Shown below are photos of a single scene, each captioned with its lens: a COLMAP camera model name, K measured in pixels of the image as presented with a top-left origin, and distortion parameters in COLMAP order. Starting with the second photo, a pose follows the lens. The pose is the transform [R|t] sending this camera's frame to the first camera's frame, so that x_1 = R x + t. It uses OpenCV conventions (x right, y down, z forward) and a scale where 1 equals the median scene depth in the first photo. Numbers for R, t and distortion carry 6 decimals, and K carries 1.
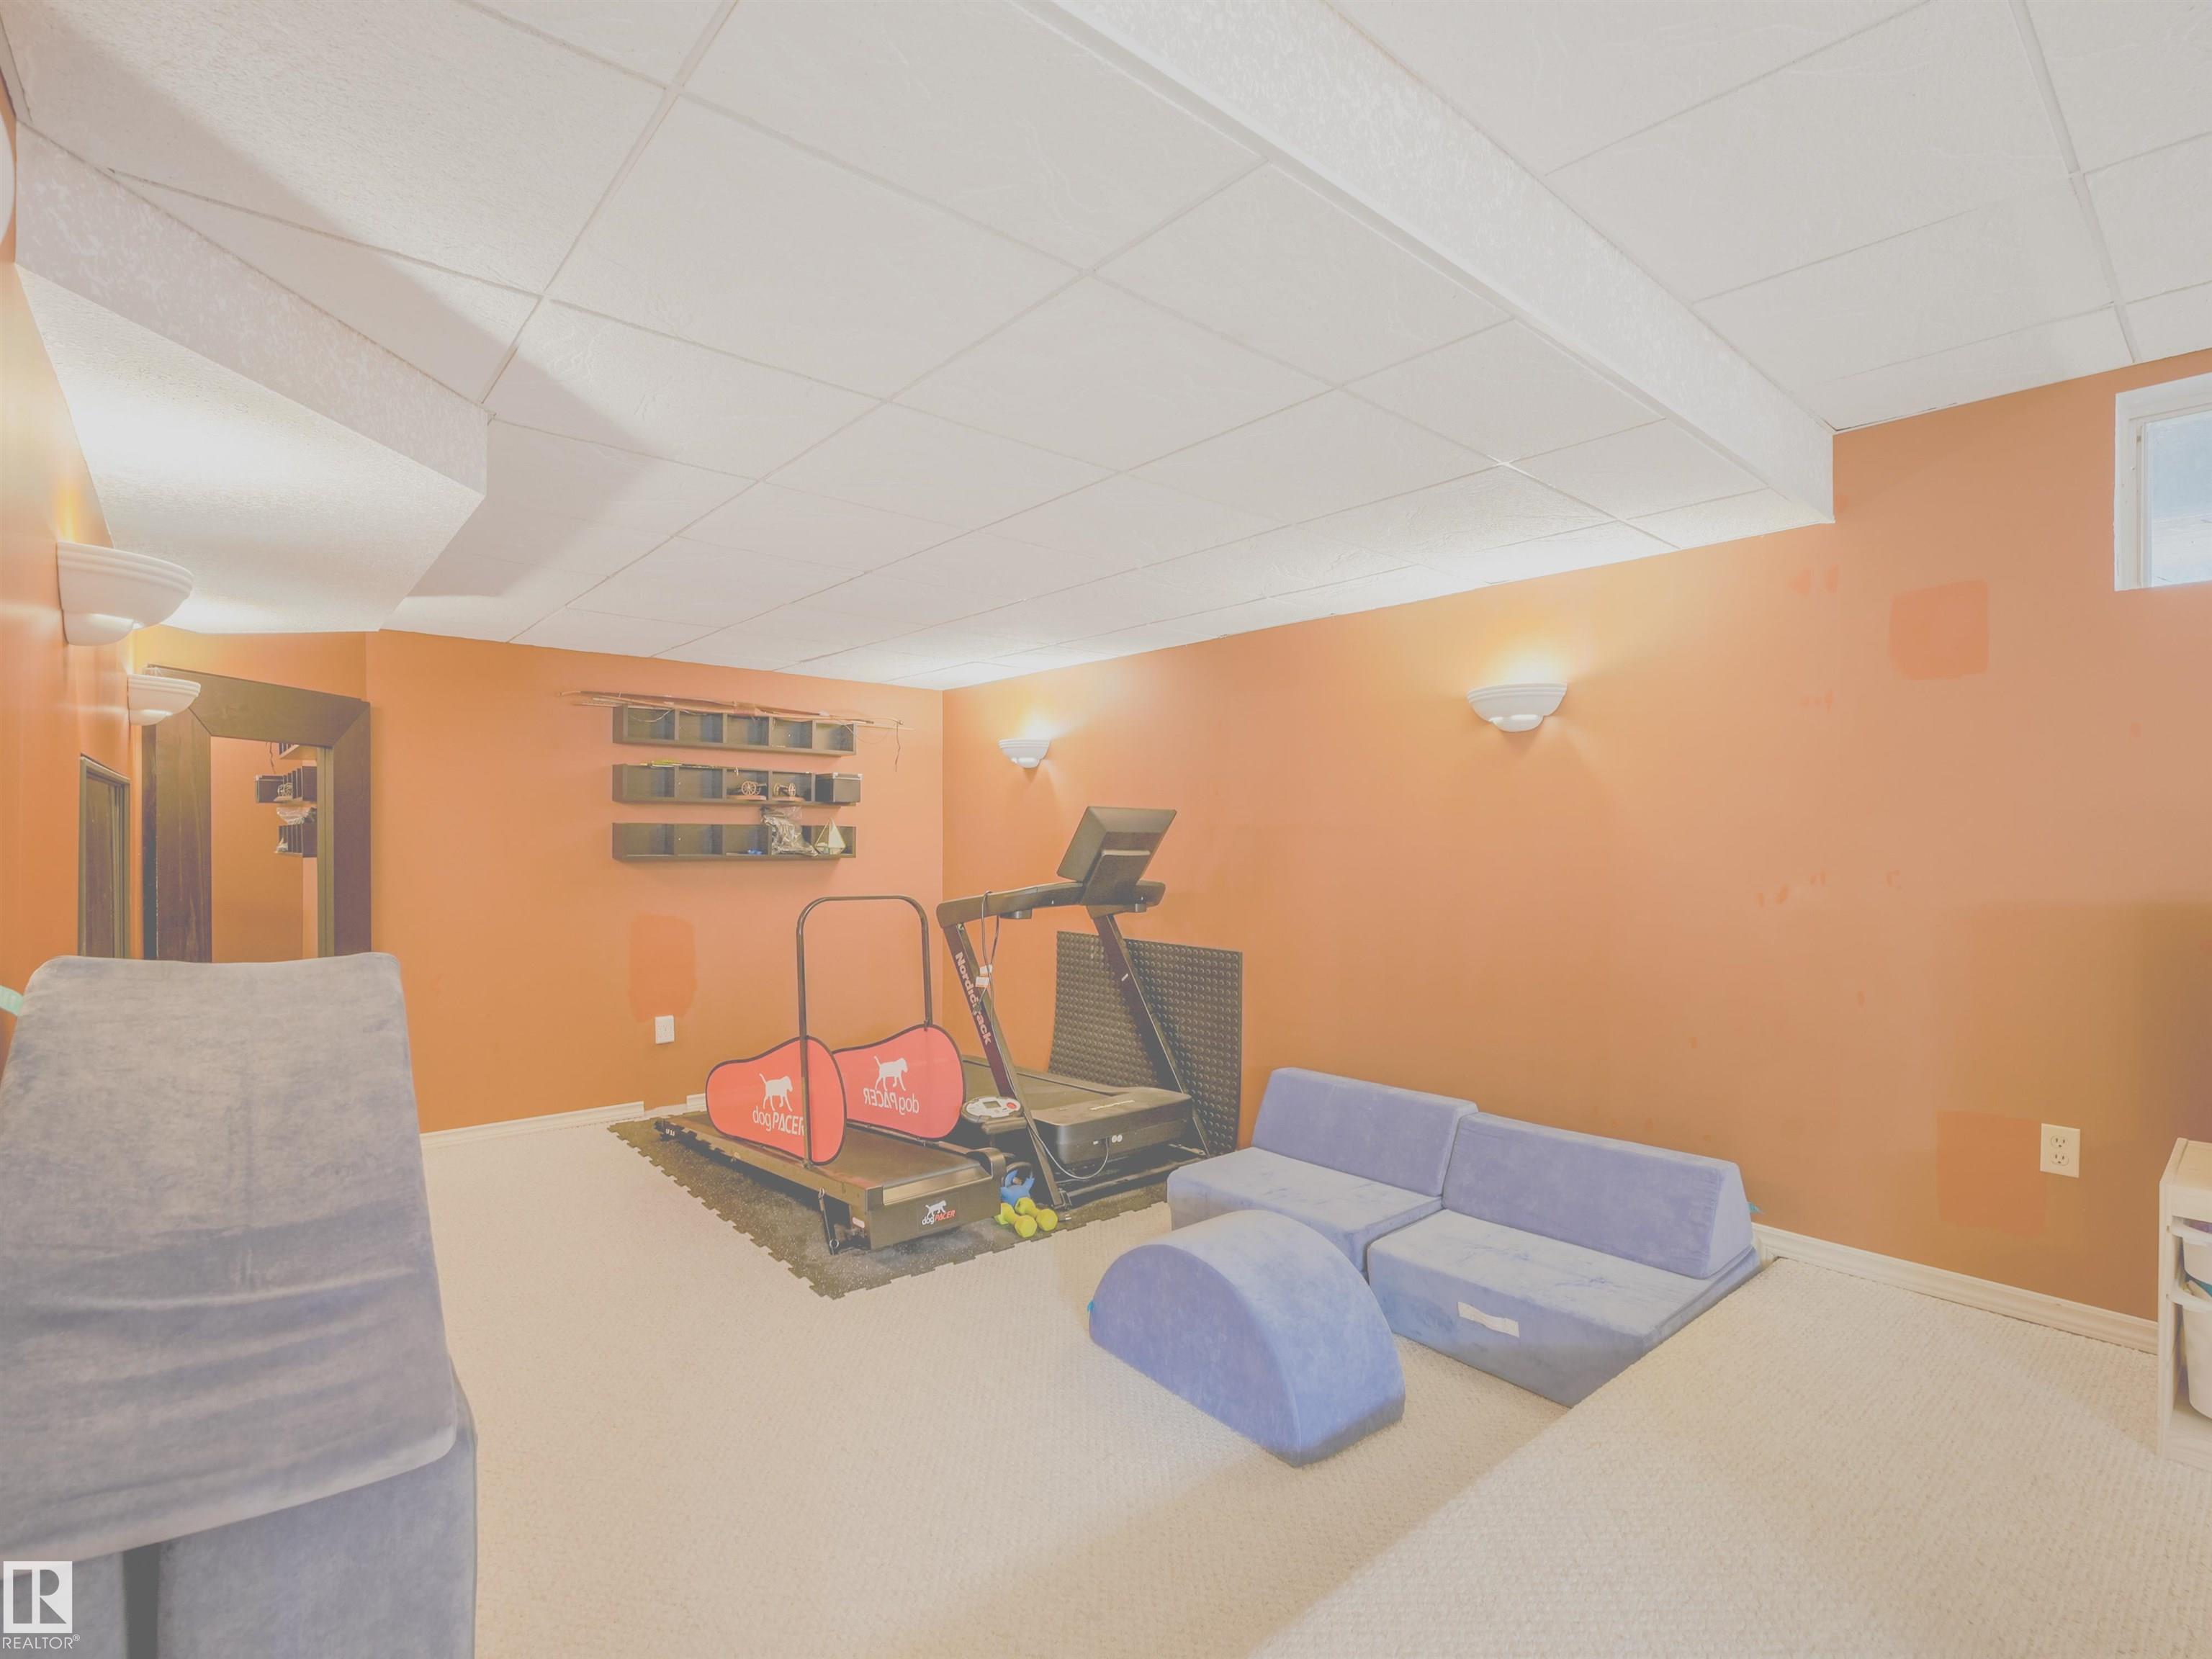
lens RADIAL K [[1061.5, 0, 1105.0], [0, 1061.5, 843.0], [0, 0, 1]] dist [-0.016314, 0.001140]
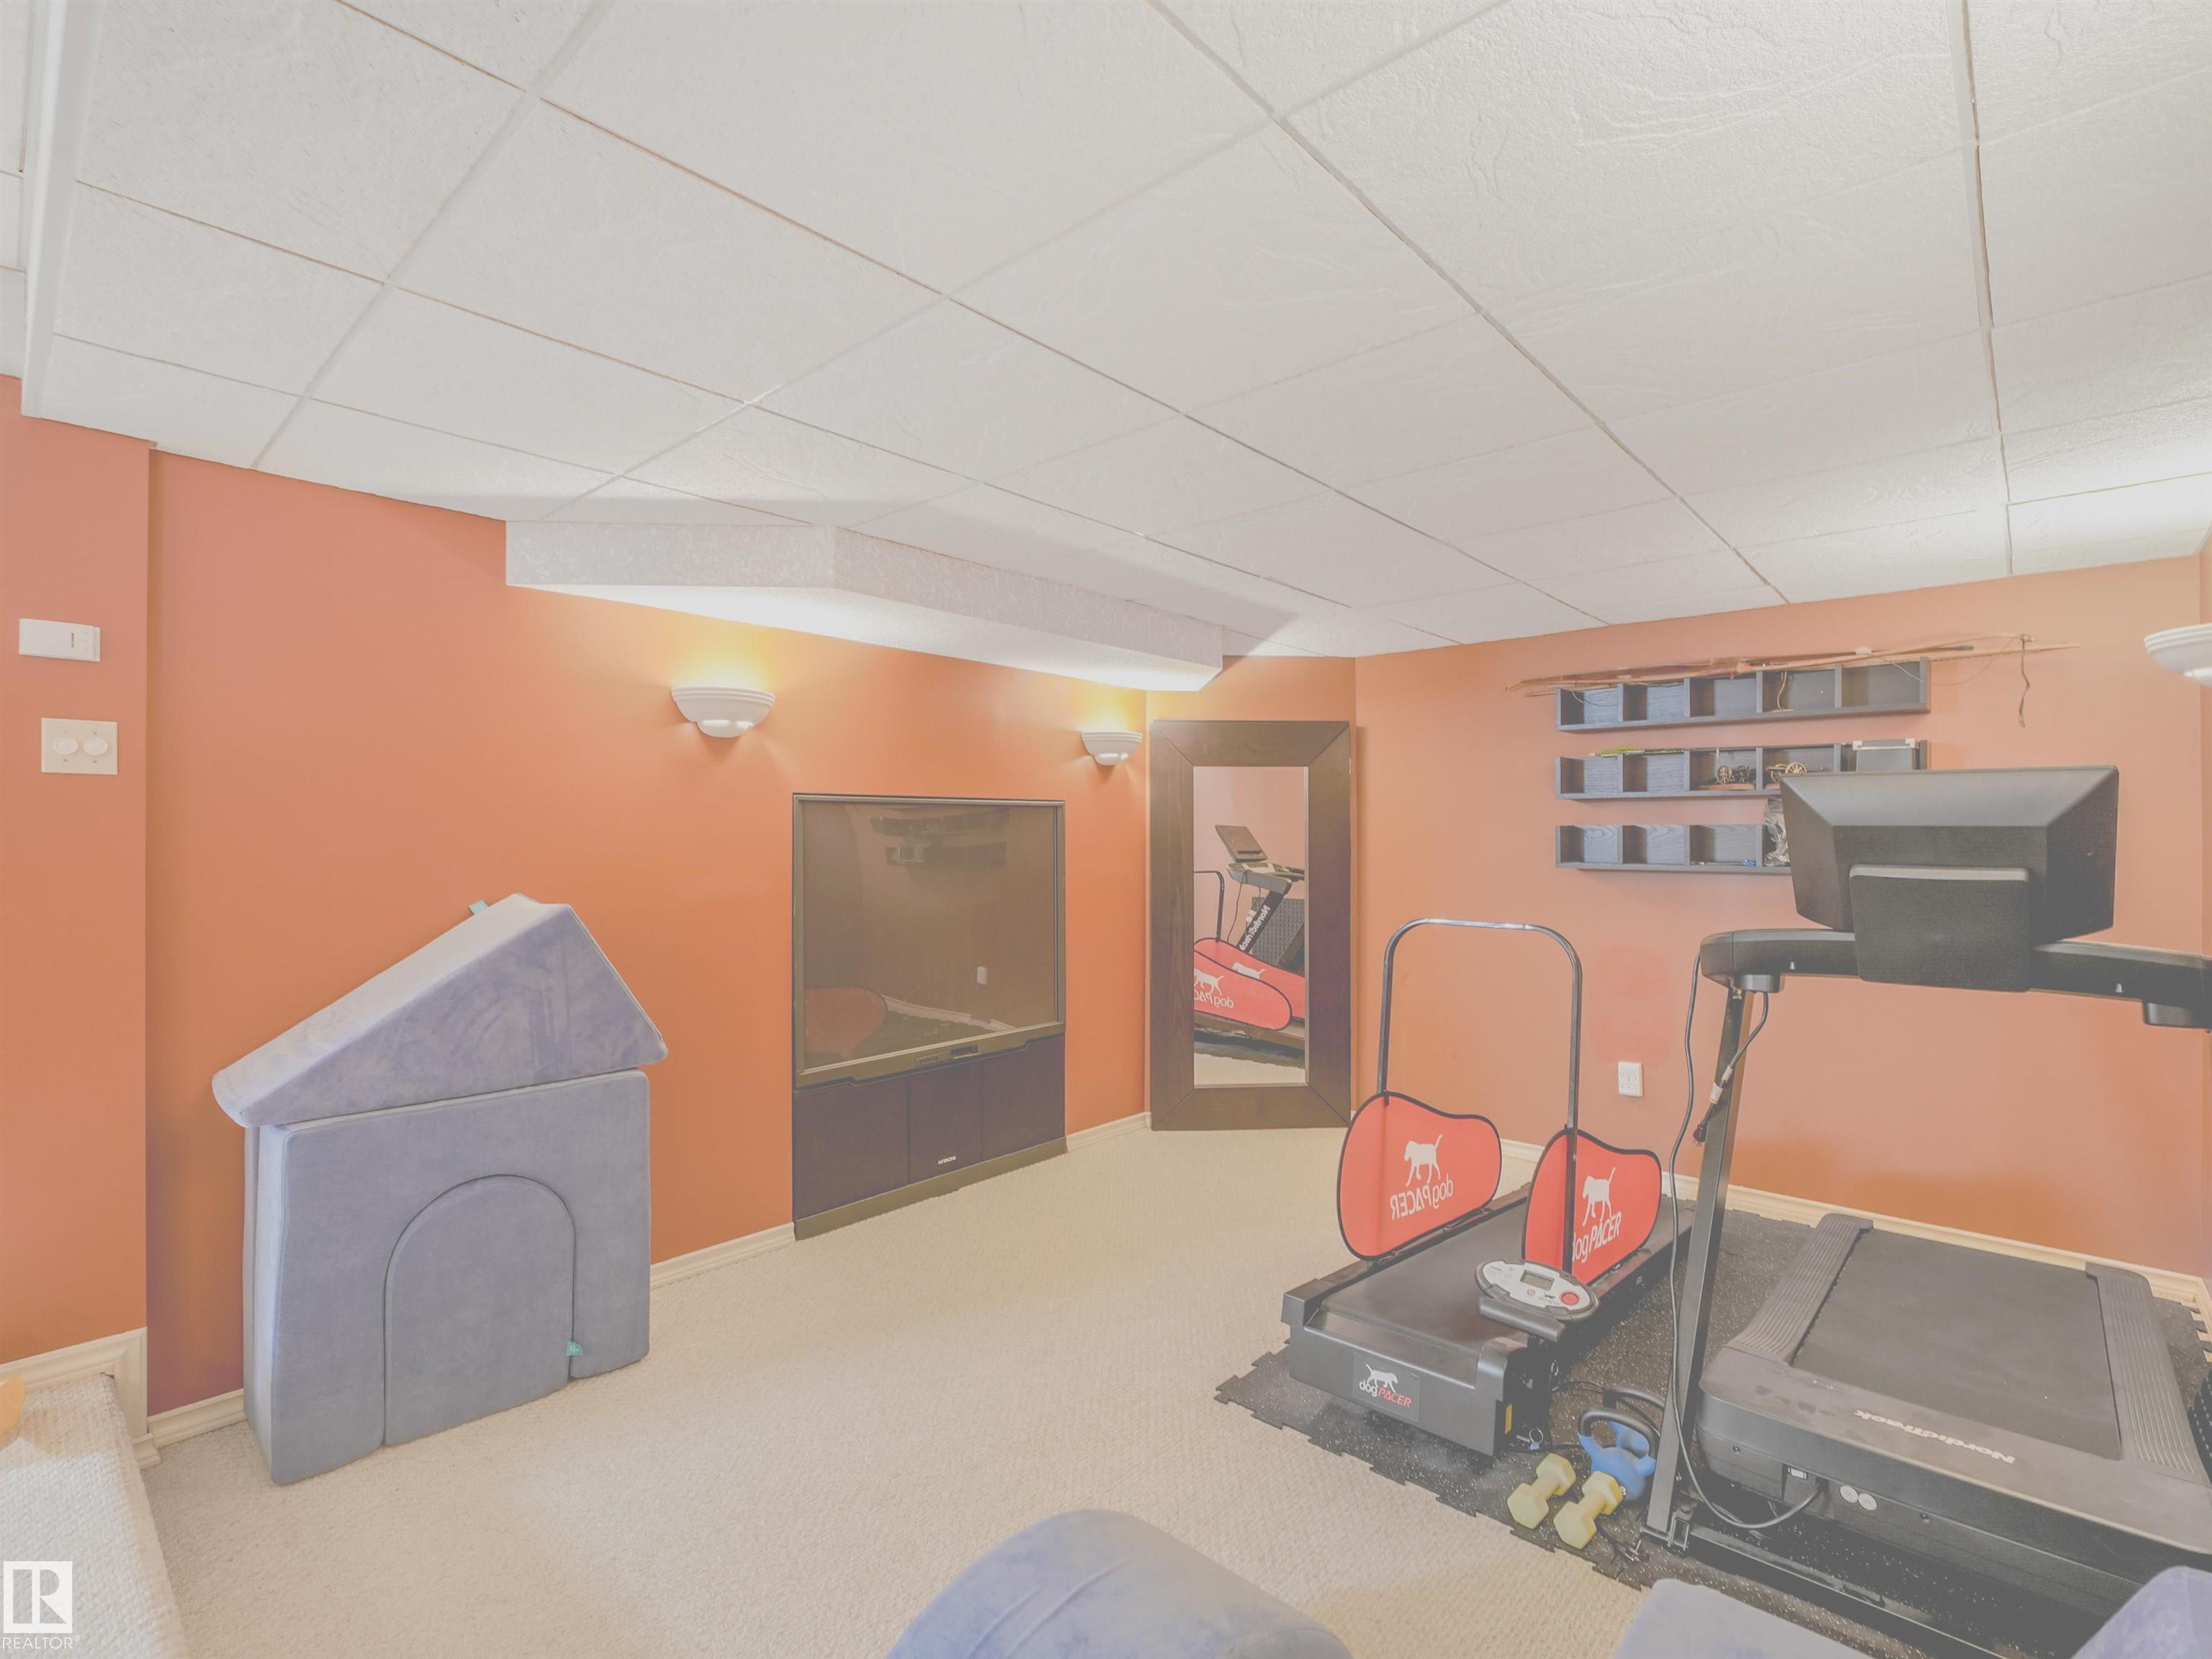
lens RADIAL K [[1061.5, 0, 1105.0], [0, 1061.5, 843.0], [0, 0, 1]] dist [-0.016314, 0.001140]
pose [[0.117215, -0.001322, -0.993106, 0.343617], [-0.006795, 0.999975, -0.002133, -0.000125], [0.993083, 0.006998, 0.117203, 0.506456]]
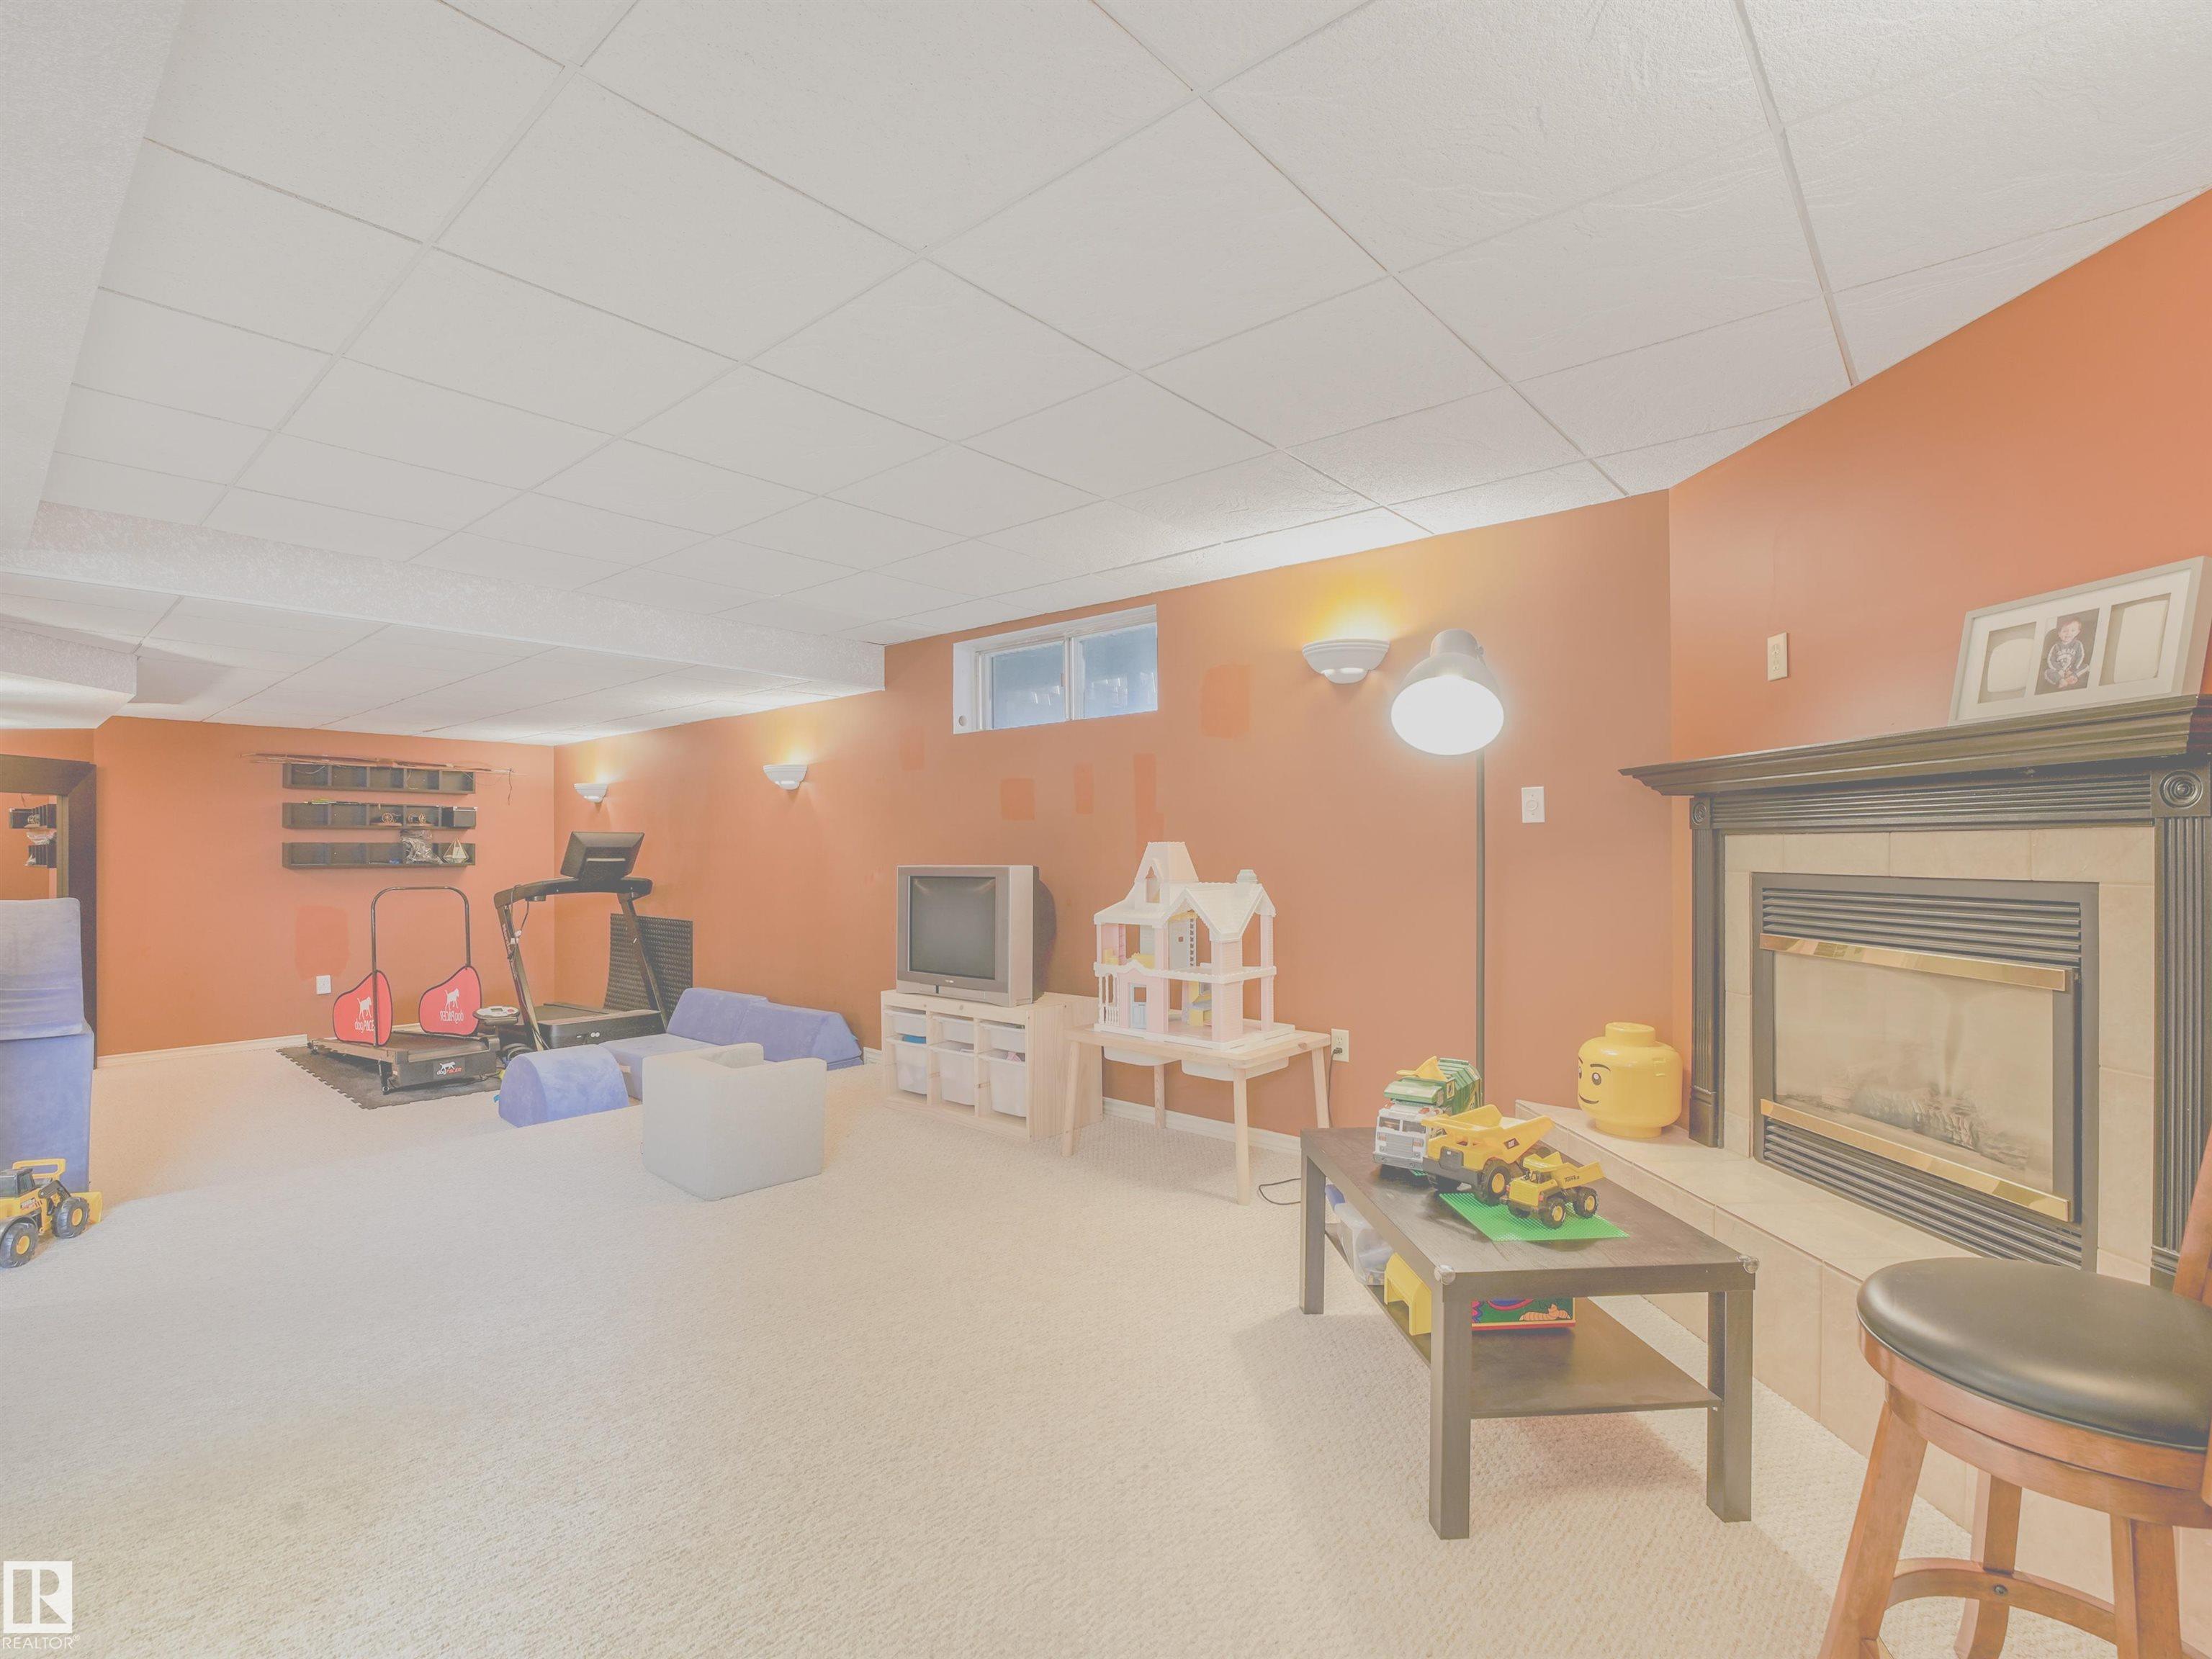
lens RADIAL K [[1061.5, 0, 1105.0], [0, 1061.5, 843.0], [0, 0, 1]] dist [-0.016314, 0.001140]
pose [[0.991719, -0.005806, 0.128299, 0.467253], [0.007554, 0.999885, -0.013137, 0.009466], [-0.128208, 0.013997, 0.991649, -0.574451]]
